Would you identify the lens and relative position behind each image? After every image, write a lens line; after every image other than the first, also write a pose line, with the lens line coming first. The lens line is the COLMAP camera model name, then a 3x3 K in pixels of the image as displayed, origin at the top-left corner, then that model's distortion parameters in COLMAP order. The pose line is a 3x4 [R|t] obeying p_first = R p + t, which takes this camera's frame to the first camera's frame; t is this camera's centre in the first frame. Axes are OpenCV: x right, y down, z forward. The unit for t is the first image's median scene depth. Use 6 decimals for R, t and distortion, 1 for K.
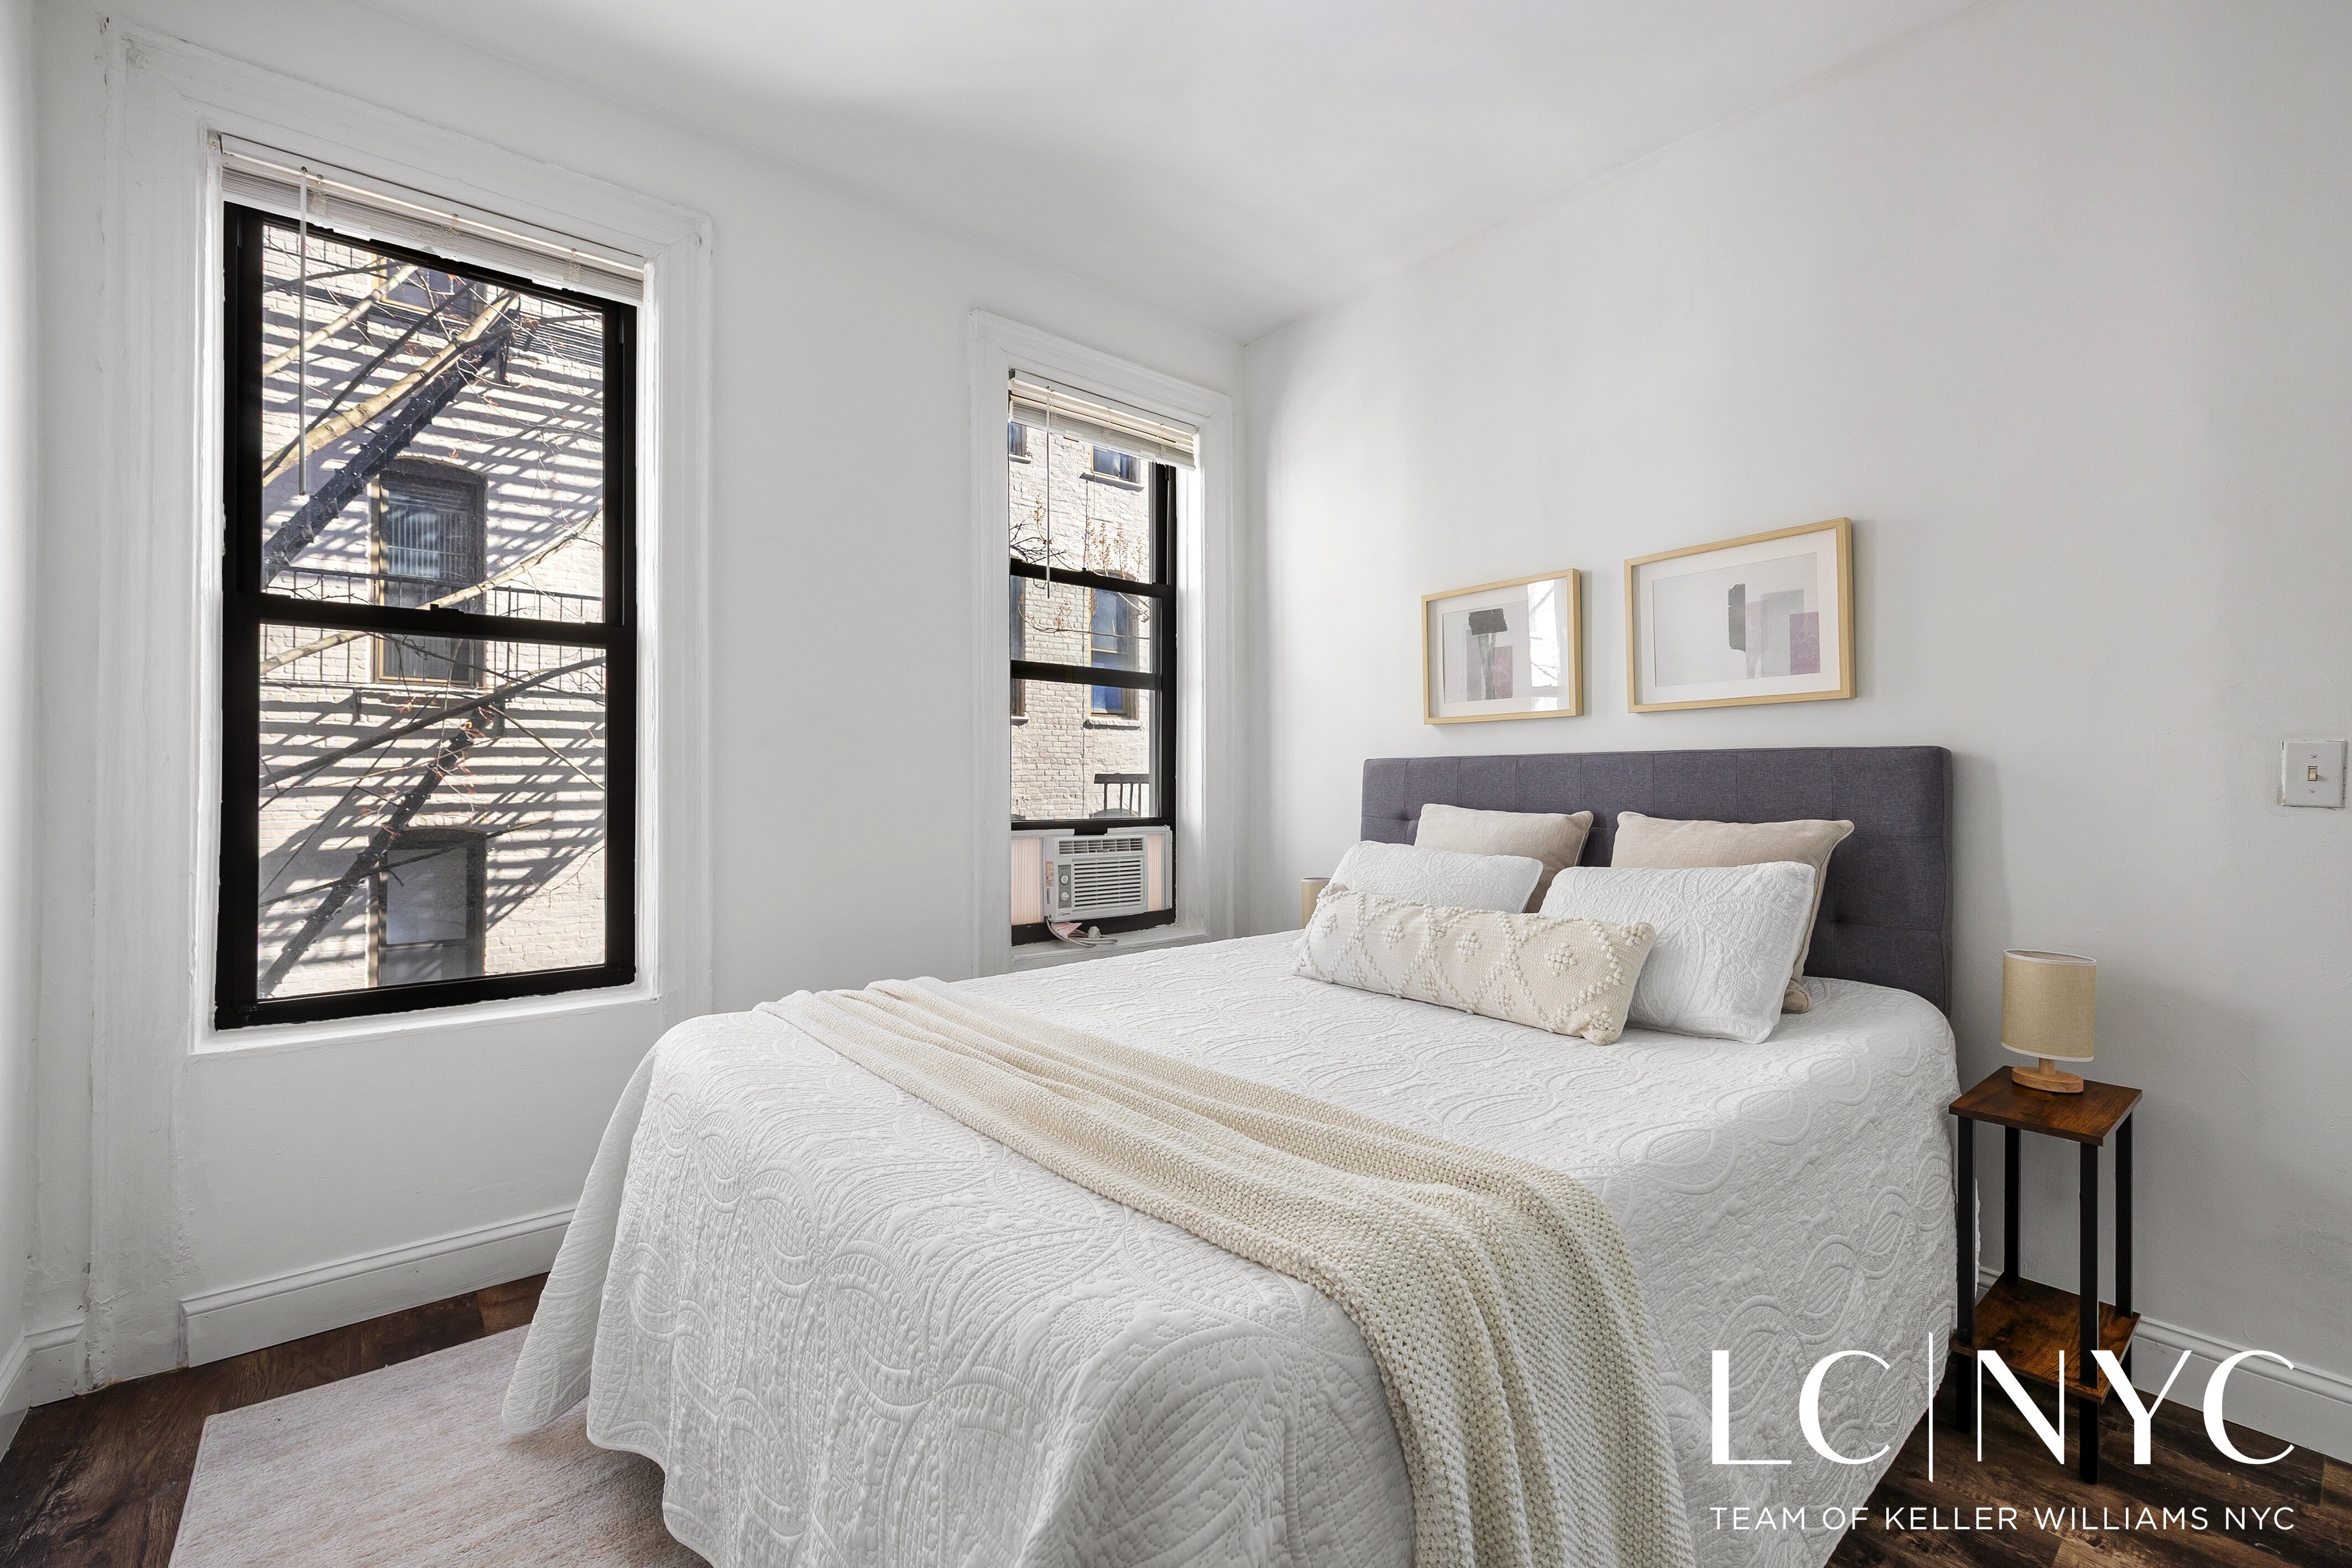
lens RADIAL K [[999.1, 0, 1167.2], [0, 999.1, 777.9], [0, 0, 1]] dist [0.001381, 0.000052]
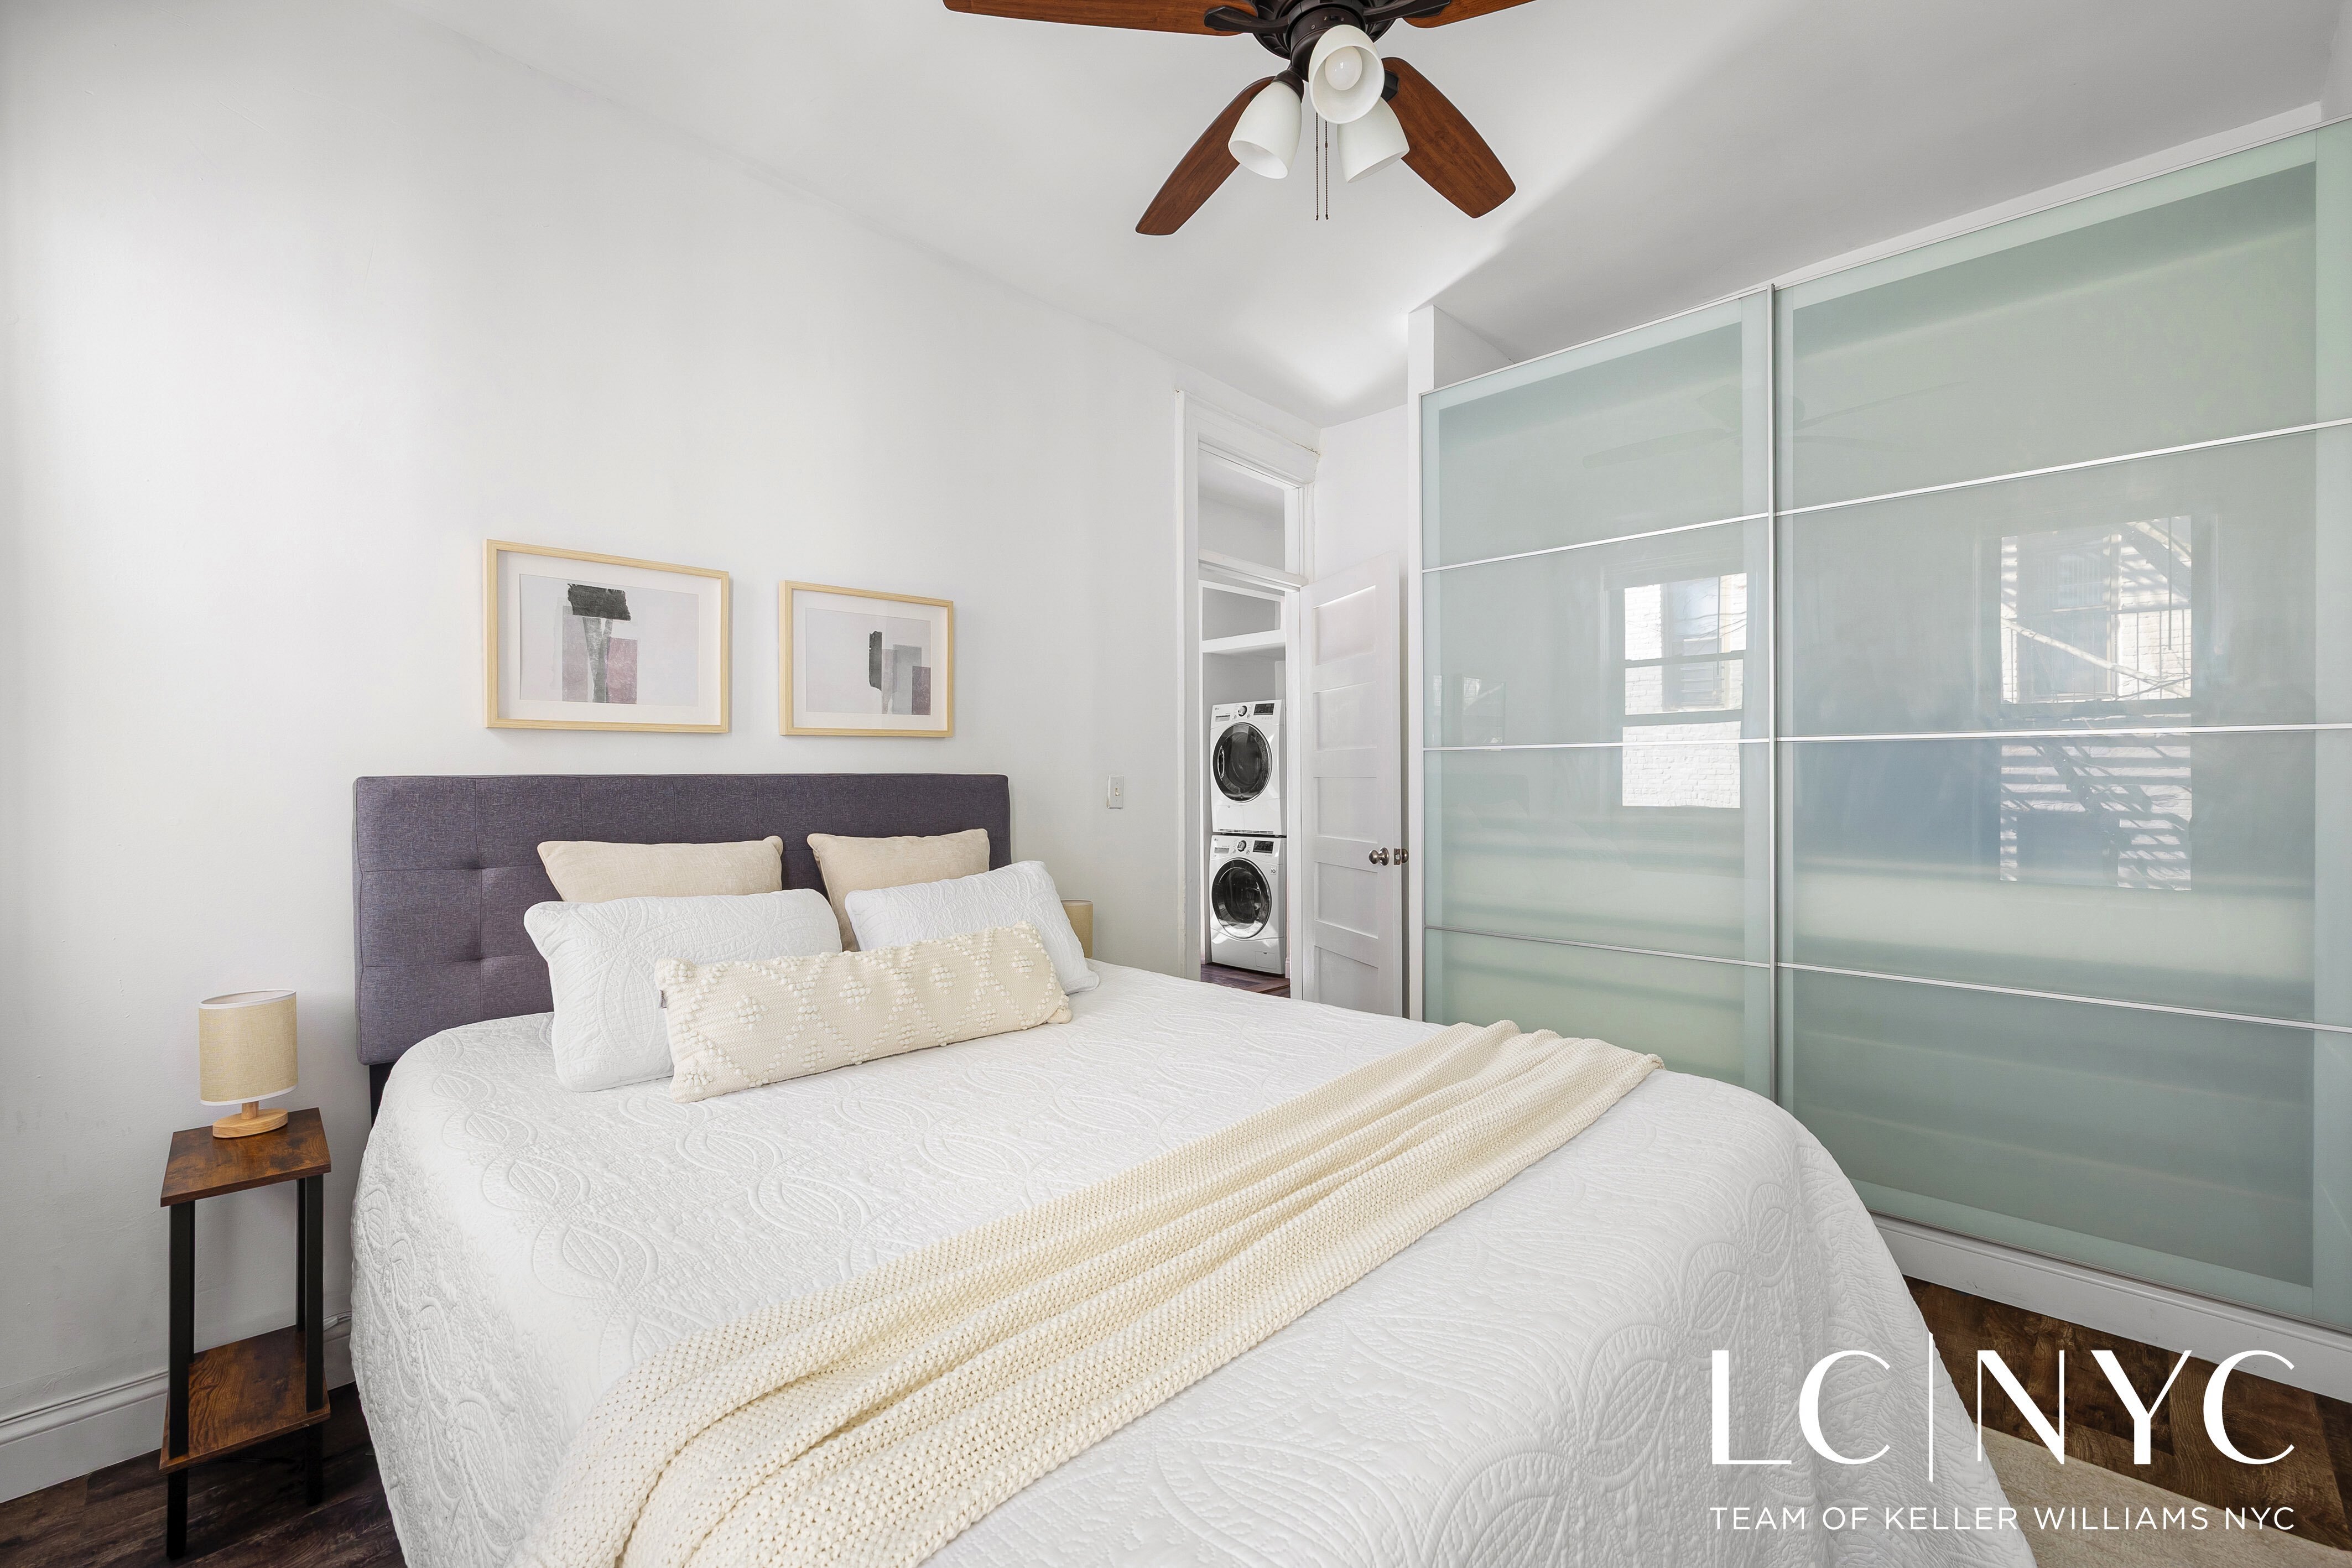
lens RADIAL K [[999.1, 0, 1167.8], [0, 999.1, 779.9], [0, 0, 1]] dist [0.001381, 0.000052]
pose [[-0.102227, -0.000509, 0.994761, -0.577677], [0.000104, 1.000000, 0.000522, -0.021037], [-0.994761, 0.000157, -0.102227, 0.738587]]
